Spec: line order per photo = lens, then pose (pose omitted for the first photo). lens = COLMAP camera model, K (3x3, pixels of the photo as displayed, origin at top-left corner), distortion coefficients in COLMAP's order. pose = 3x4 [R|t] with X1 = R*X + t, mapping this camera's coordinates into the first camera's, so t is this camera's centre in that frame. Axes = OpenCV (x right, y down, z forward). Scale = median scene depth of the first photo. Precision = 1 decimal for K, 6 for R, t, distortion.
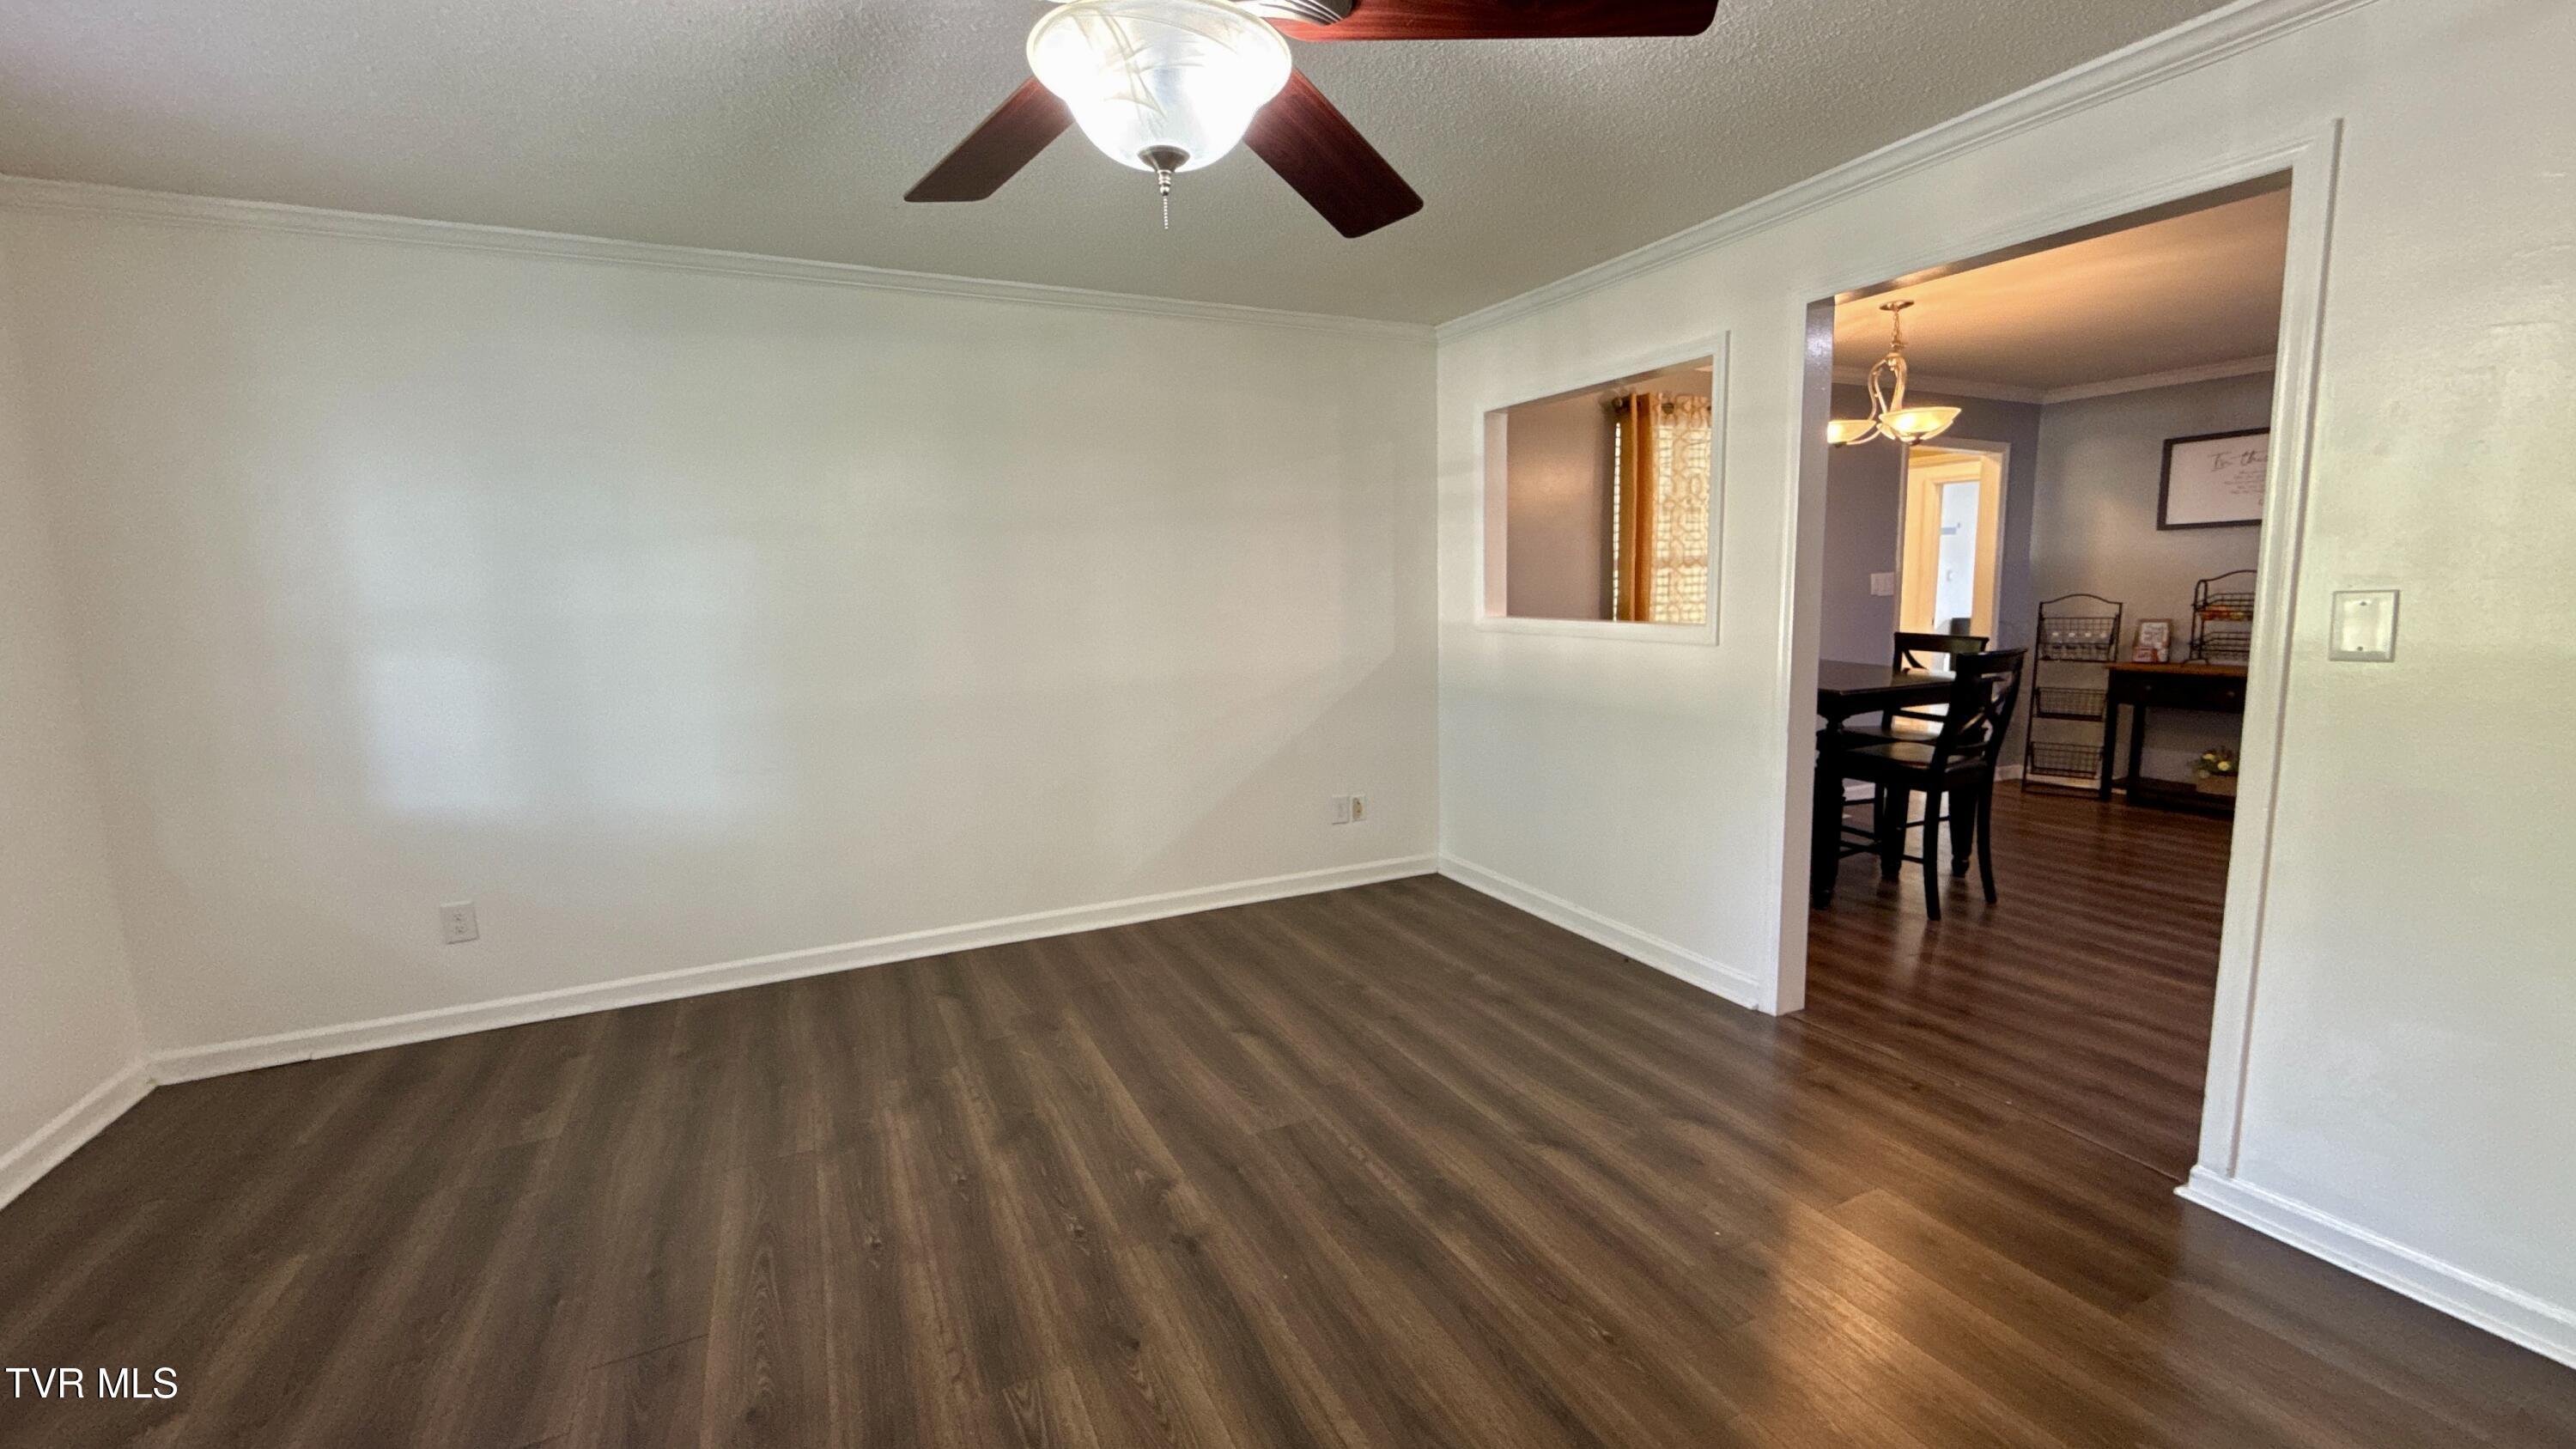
lens RADIAL K [[1026.4, 0, 1287.6], [0, 1026.4, 716.7], [0, 0, 1]] dist [0.000022, -0.000397]
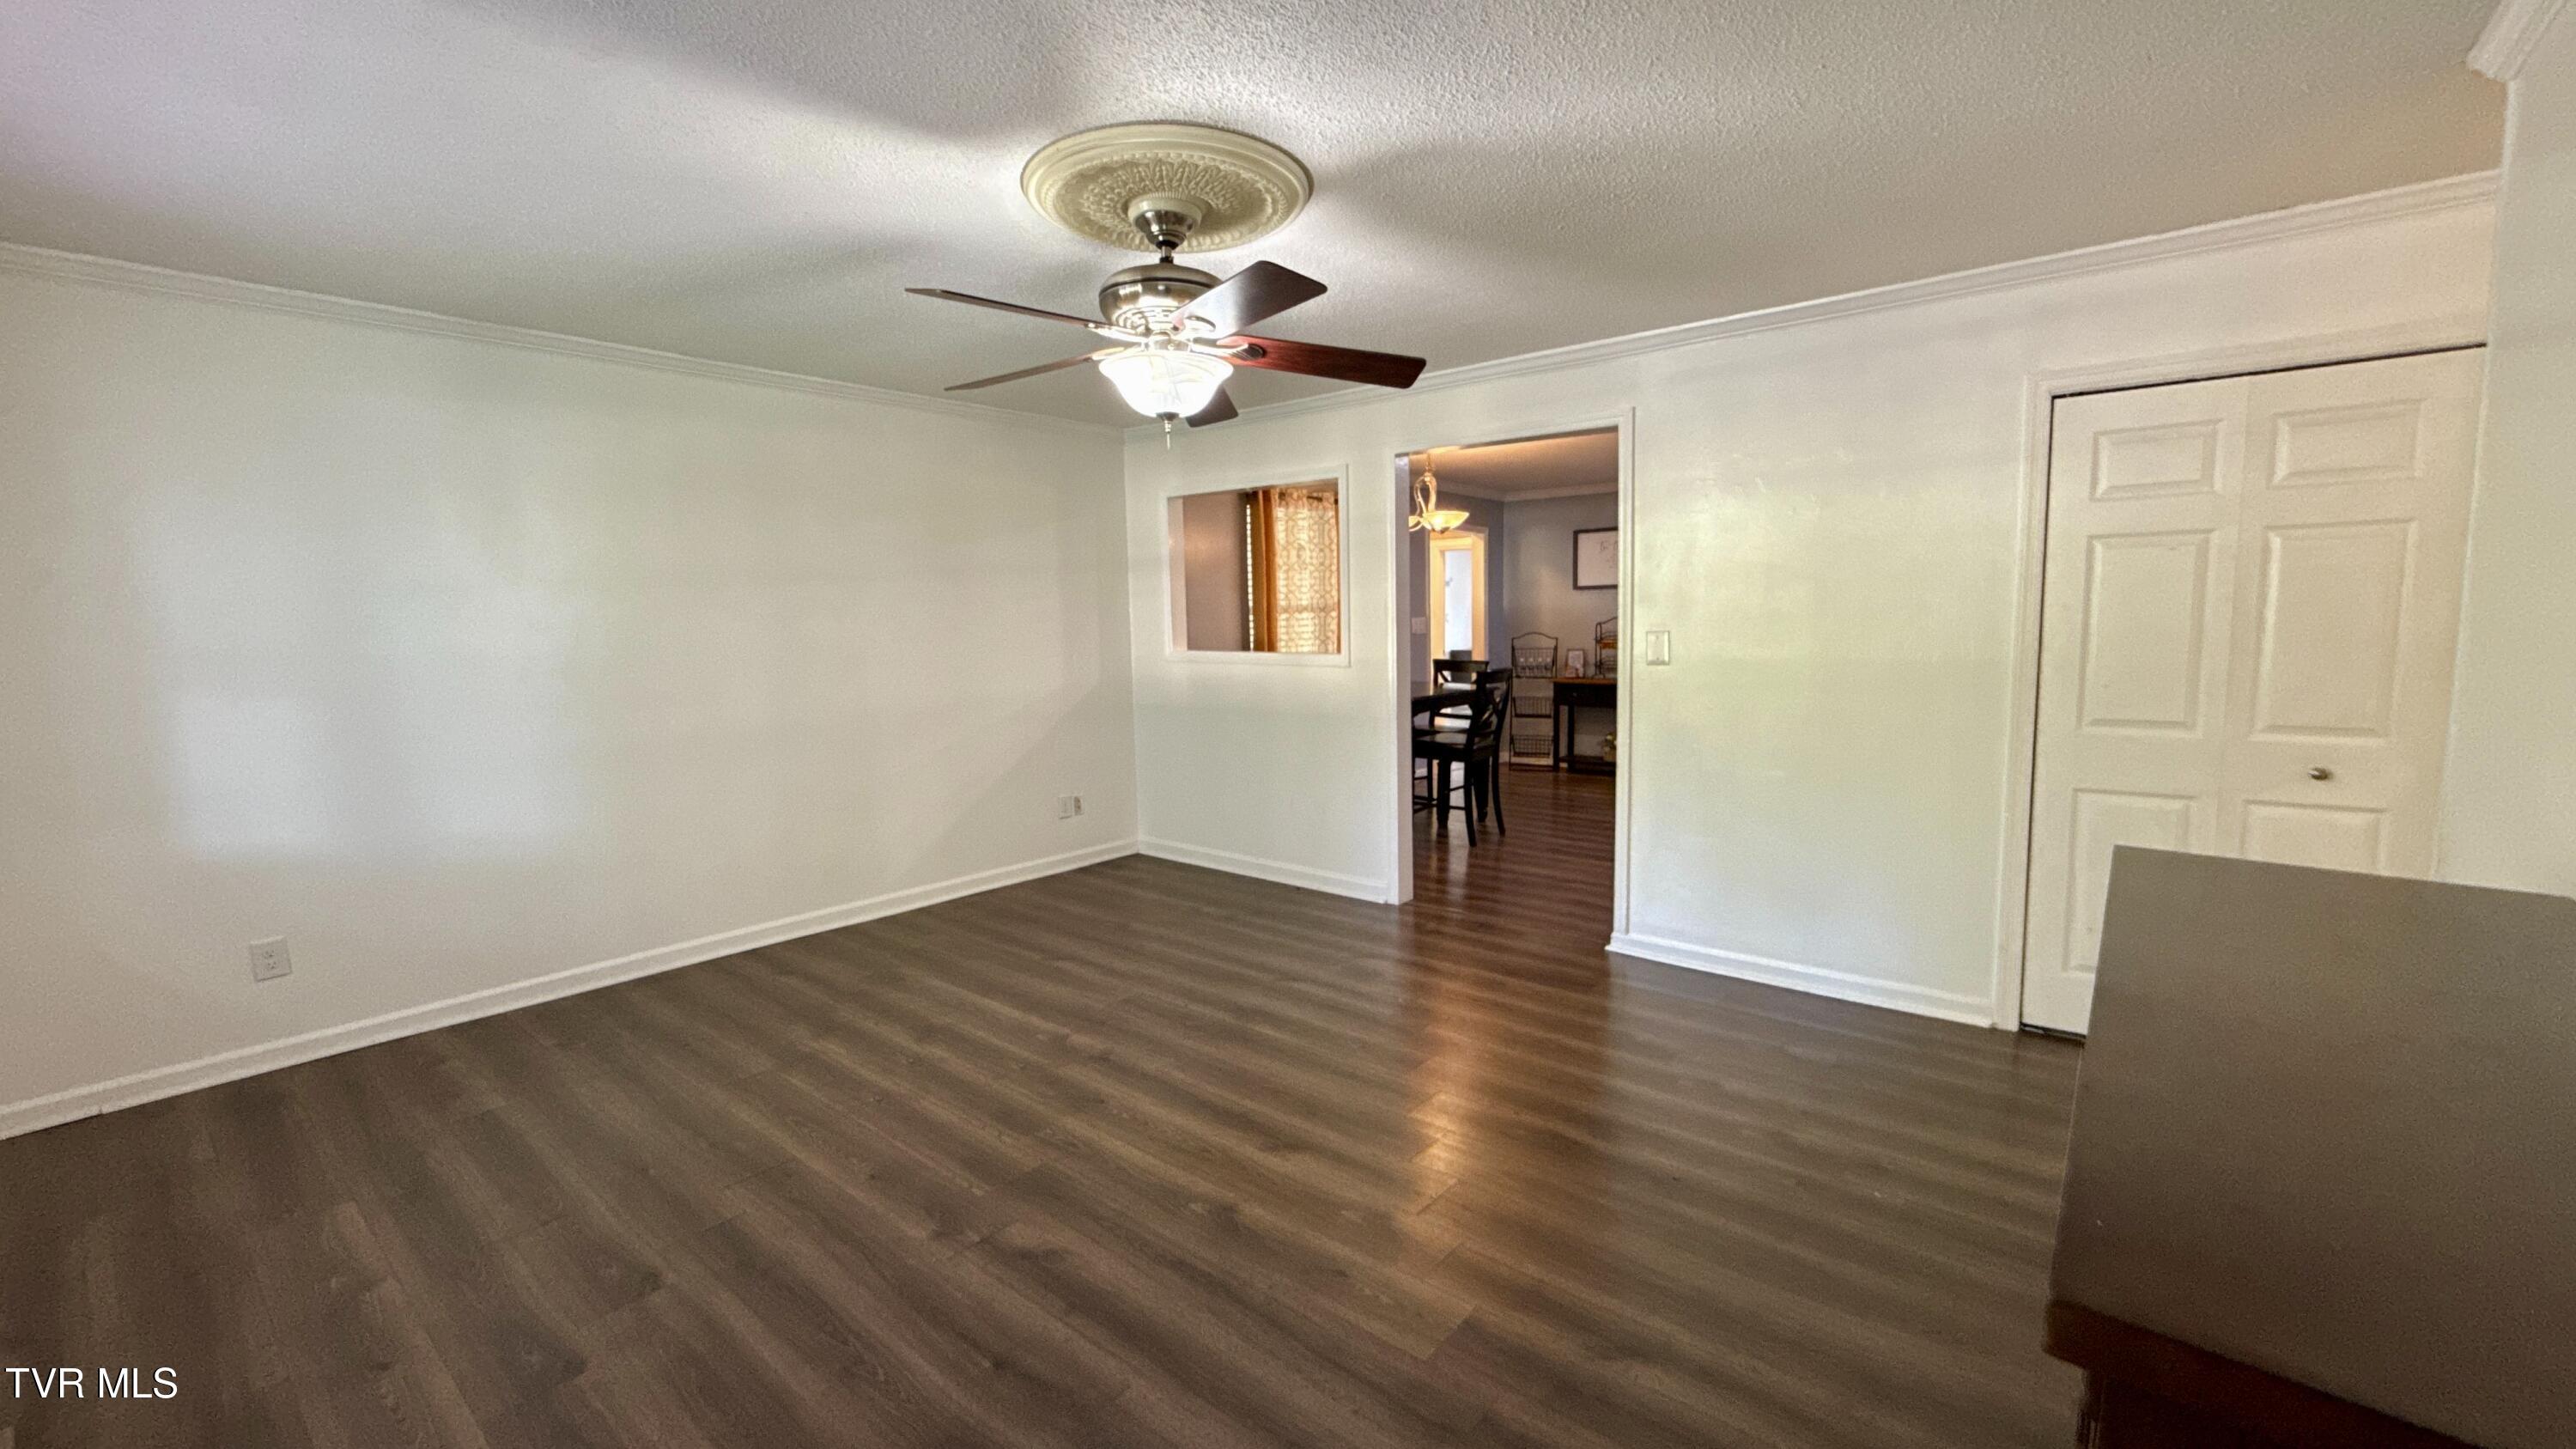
lens RADIAL K [[1026.4, 0, 1290.7], [0, 1026.4, 718.7], [0, 0, 1]] dist [0.000022, -0.000397]
pose [[0.908434, -0.037545, 0.416339, -0.237739], [0.052348, 0.998336, -0.024193, 0.032048], [-0.414738, 0.043772, 0.908888, -0.273363]]
